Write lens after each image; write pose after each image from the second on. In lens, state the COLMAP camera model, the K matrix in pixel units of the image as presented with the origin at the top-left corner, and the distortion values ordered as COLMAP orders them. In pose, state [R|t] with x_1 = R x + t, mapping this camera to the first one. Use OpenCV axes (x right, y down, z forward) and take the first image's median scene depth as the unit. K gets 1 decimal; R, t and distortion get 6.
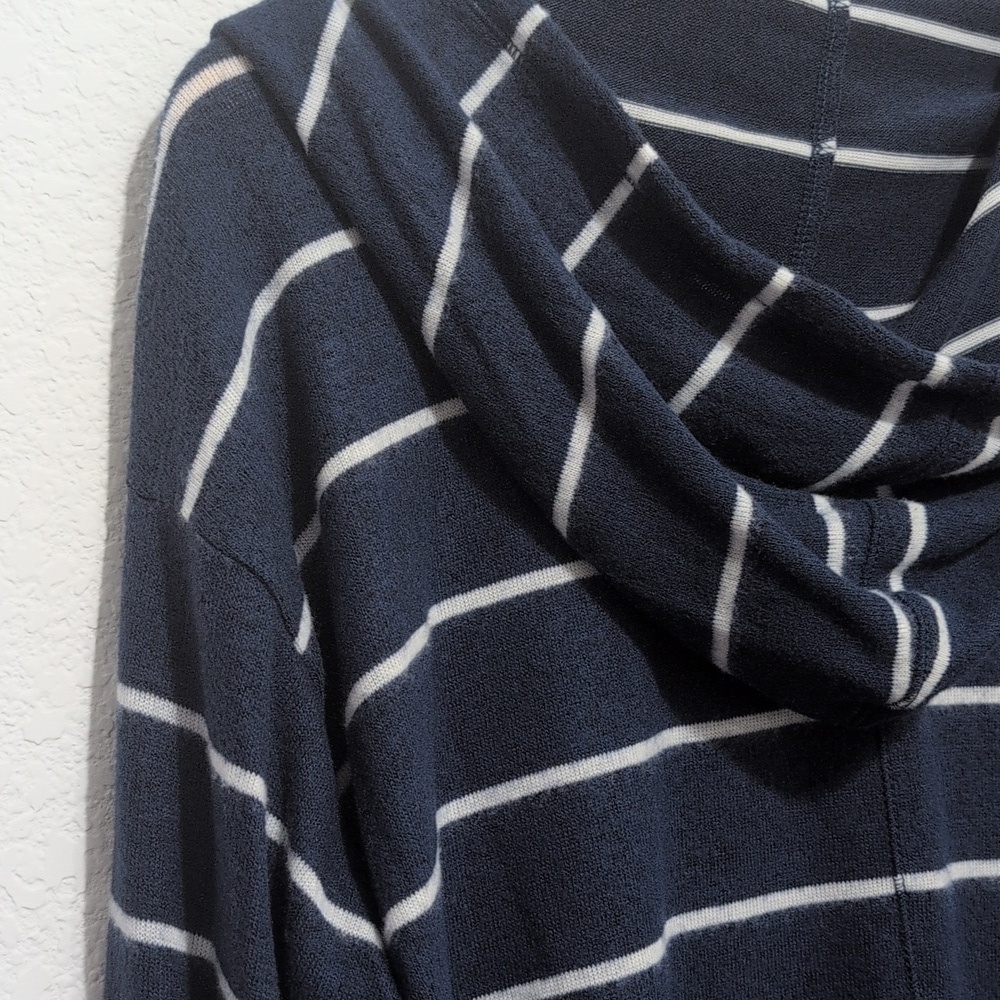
lens RADIAL K [[1681.9, 0, 498.2], [0, 1681.9, 499.5], [0, 0, 1]] dist [0.082874, 0.000000]
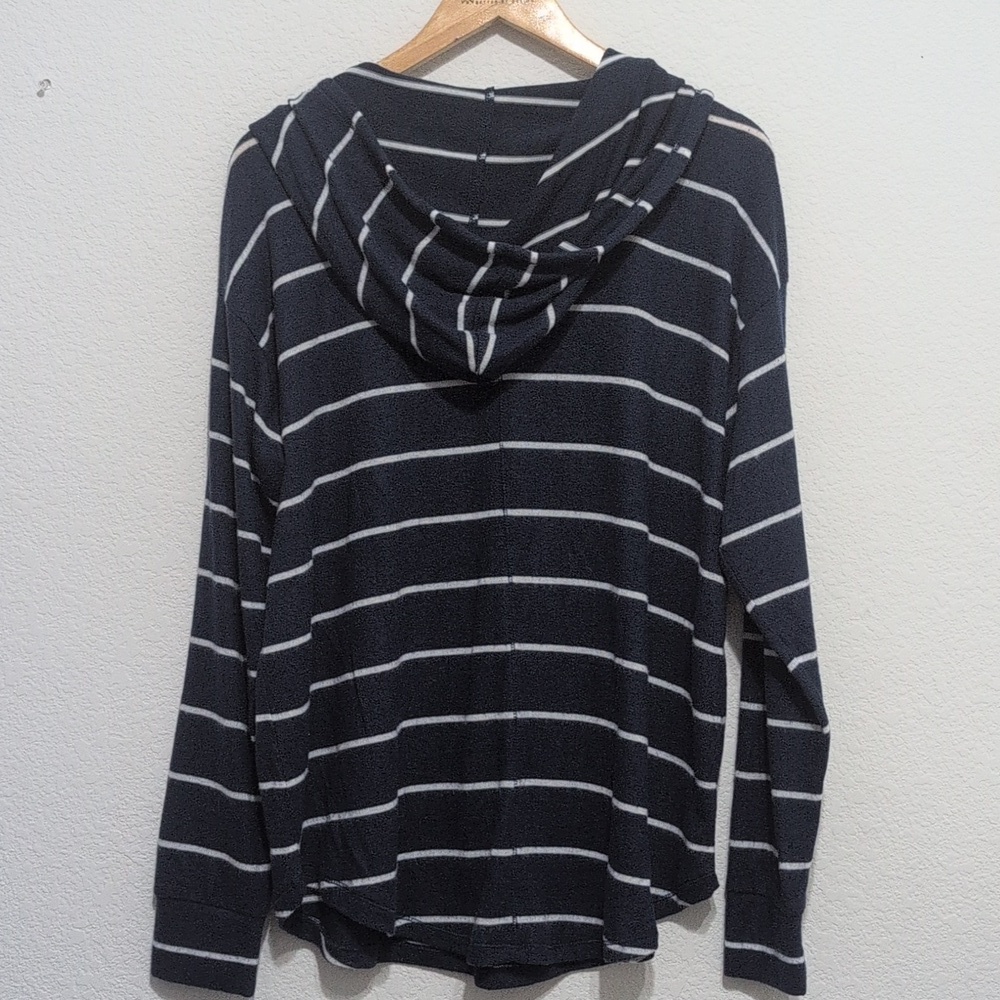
lens RADIAL K [[1681.9, 0, 516.0], [0, 1681.9, 534.2], [0, 0, 1]] dist [0.082874, 0.000000]
pose [[0.929599, 0.052832, -0.364765, 1.326134], [-0.003915, 0.991033, 0.133563, 0.016651], [0.368551, -0.122732, 0.921470, -1.537548]]
